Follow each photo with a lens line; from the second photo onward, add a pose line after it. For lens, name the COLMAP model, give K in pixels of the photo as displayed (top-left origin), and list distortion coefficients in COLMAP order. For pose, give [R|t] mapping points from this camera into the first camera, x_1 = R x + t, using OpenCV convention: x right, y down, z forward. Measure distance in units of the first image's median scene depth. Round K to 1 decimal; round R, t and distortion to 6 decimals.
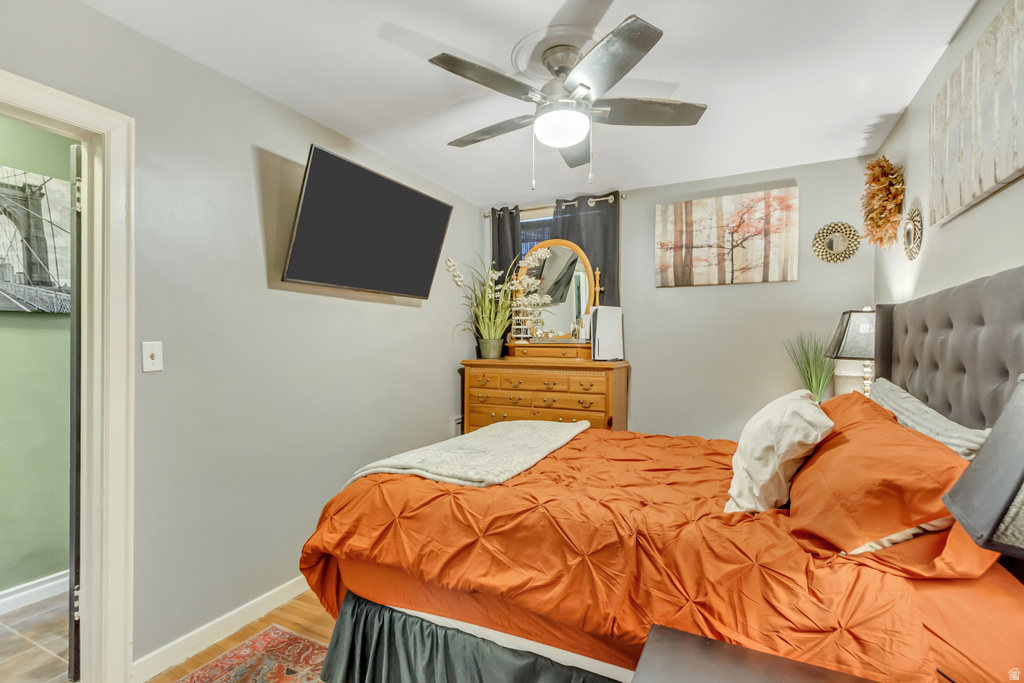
lens RADIAL K [[470.2, 0, 513.9], [0, 470.2, 344.4], [0, 0, 1]] dist [-0.000180, -0.000488]
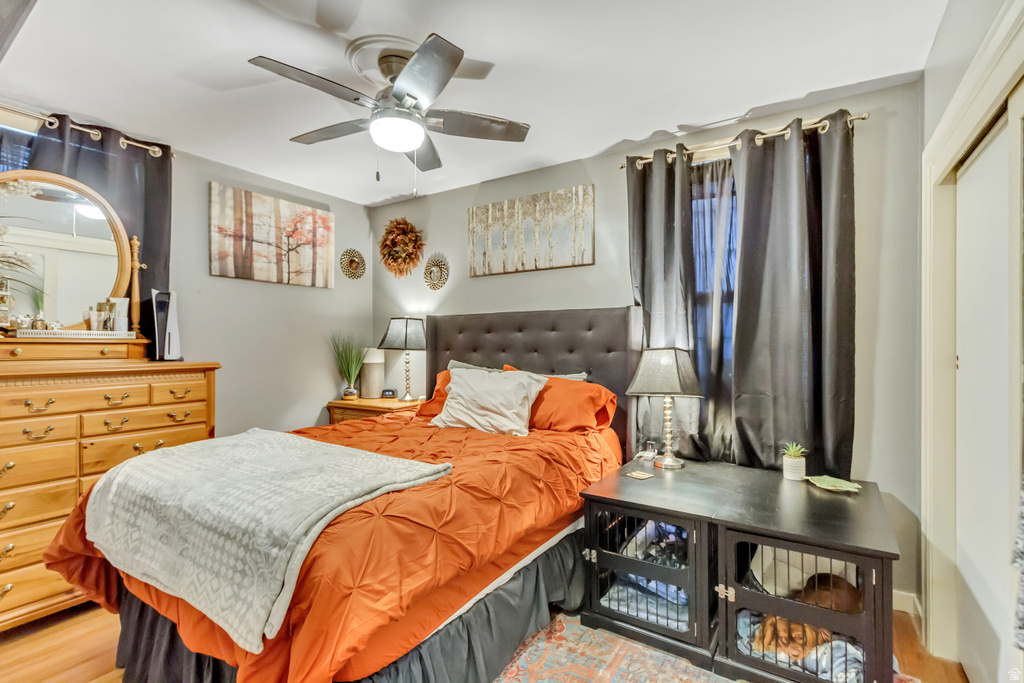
lens RADIAL K [[470.2, 0, 511.7], [0, 470.2, 343.0], [0, 0, 1]] dist [-0.000180, -0.000488]
pose [[0.129642, 0.000252, 0.991561, -0.525018], [0.001581, 0.999999, -0.000461, 0.006788], [-0.991560, 0.001627, 0.129641, 0.349802]]
